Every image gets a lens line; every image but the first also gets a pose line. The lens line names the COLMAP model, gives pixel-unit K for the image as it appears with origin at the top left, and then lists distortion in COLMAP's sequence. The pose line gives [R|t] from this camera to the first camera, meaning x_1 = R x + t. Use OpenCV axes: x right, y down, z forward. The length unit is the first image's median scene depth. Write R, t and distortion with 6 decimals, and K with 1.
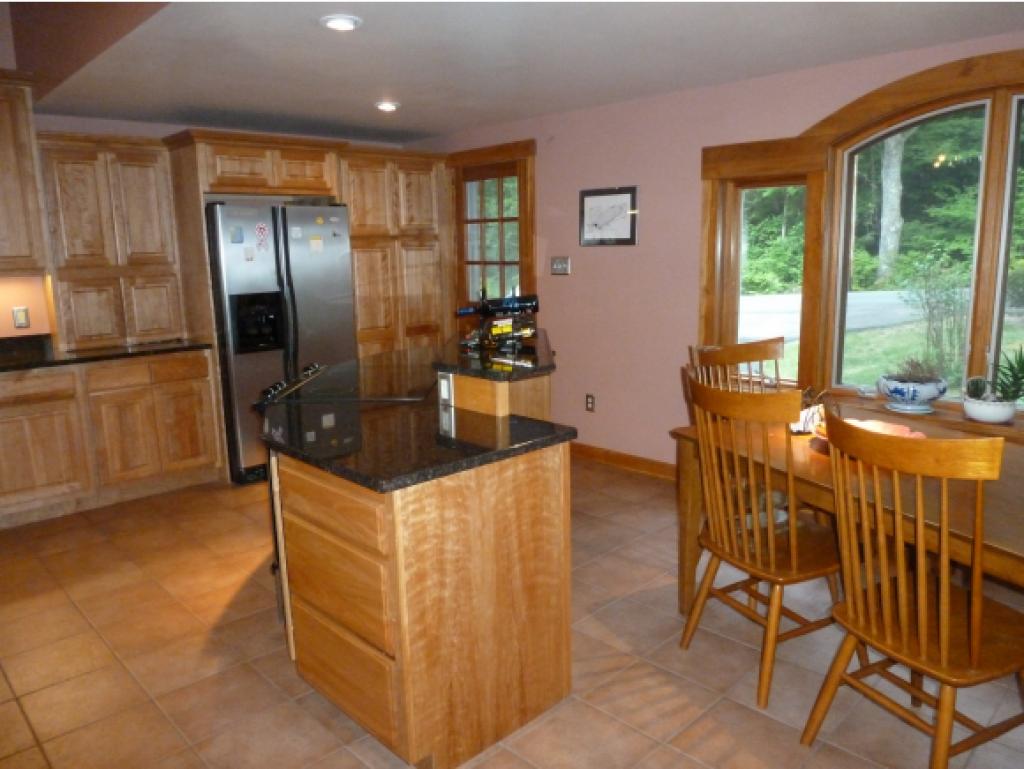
lens RADIAL K [[736.3, 0, 512.0], [0, 736.3, 384.5], [0, 0, 1]] dist [-0.072387, 0.035272]
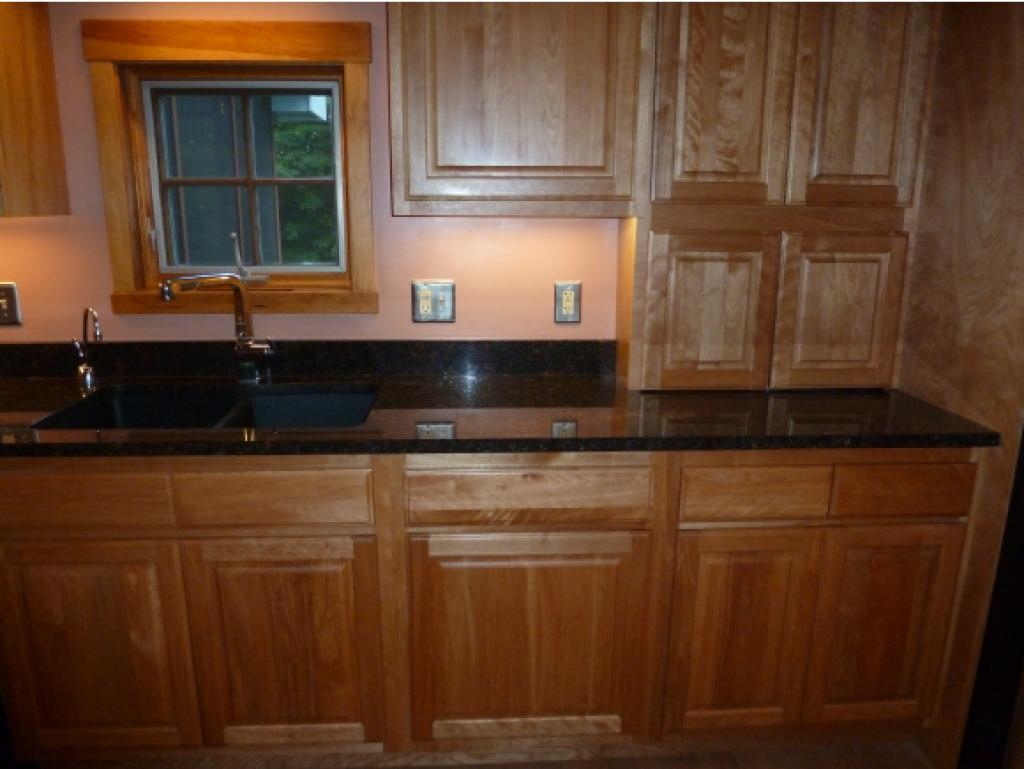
lens RADIAL K [[736.3, 0, 512.0], [0, 736.3, 384.5], [0, 0, 1]] dist [-0.072387, 0.035272]
pose [[0.759661, 0.186927, -0.622876, -0.364799], [-0.145098, 0.982373, 0.117852, -0.084112], [0.633926, 0.000850, 0.773393, 0.547347]]
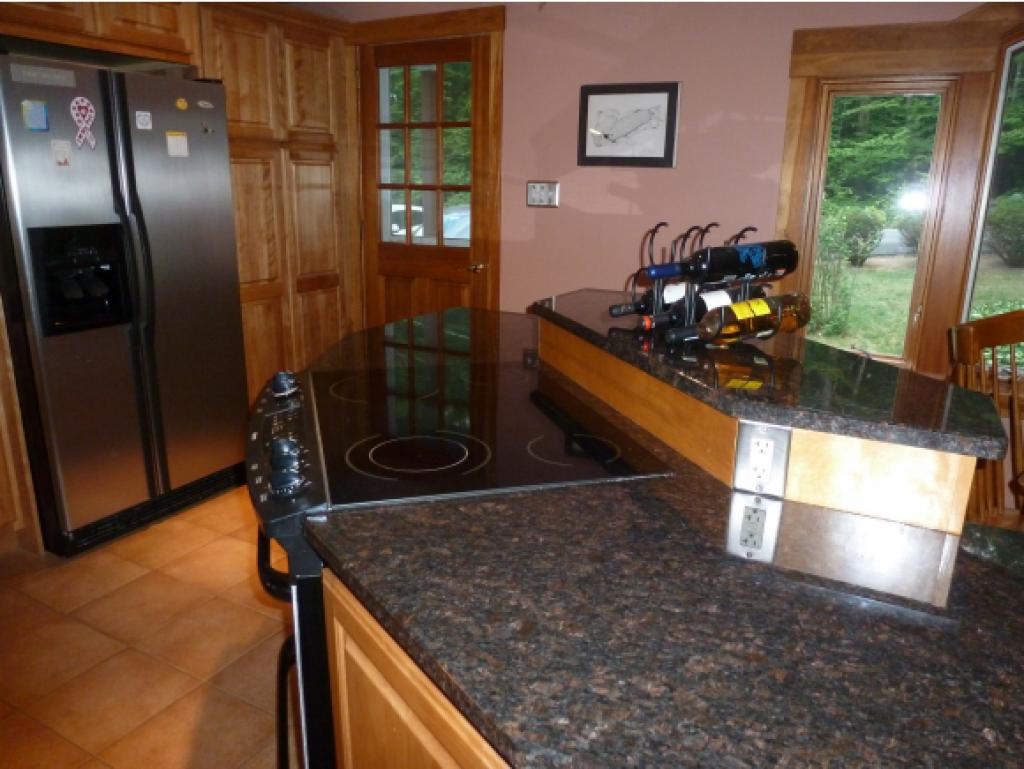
lens RADIAL K [[736.3, 0, 512.0], [0, 736.3, 384.5], [0, 0, 1]] dist [-0.072387, 0.035272]
pose [[0.951440, -0.044255, 0.304636, -0.200812], [0.019141, 0.996202, 0.084940, -0.042619], [-0.307238, -0.074984, 0.948674, 0.353248]]
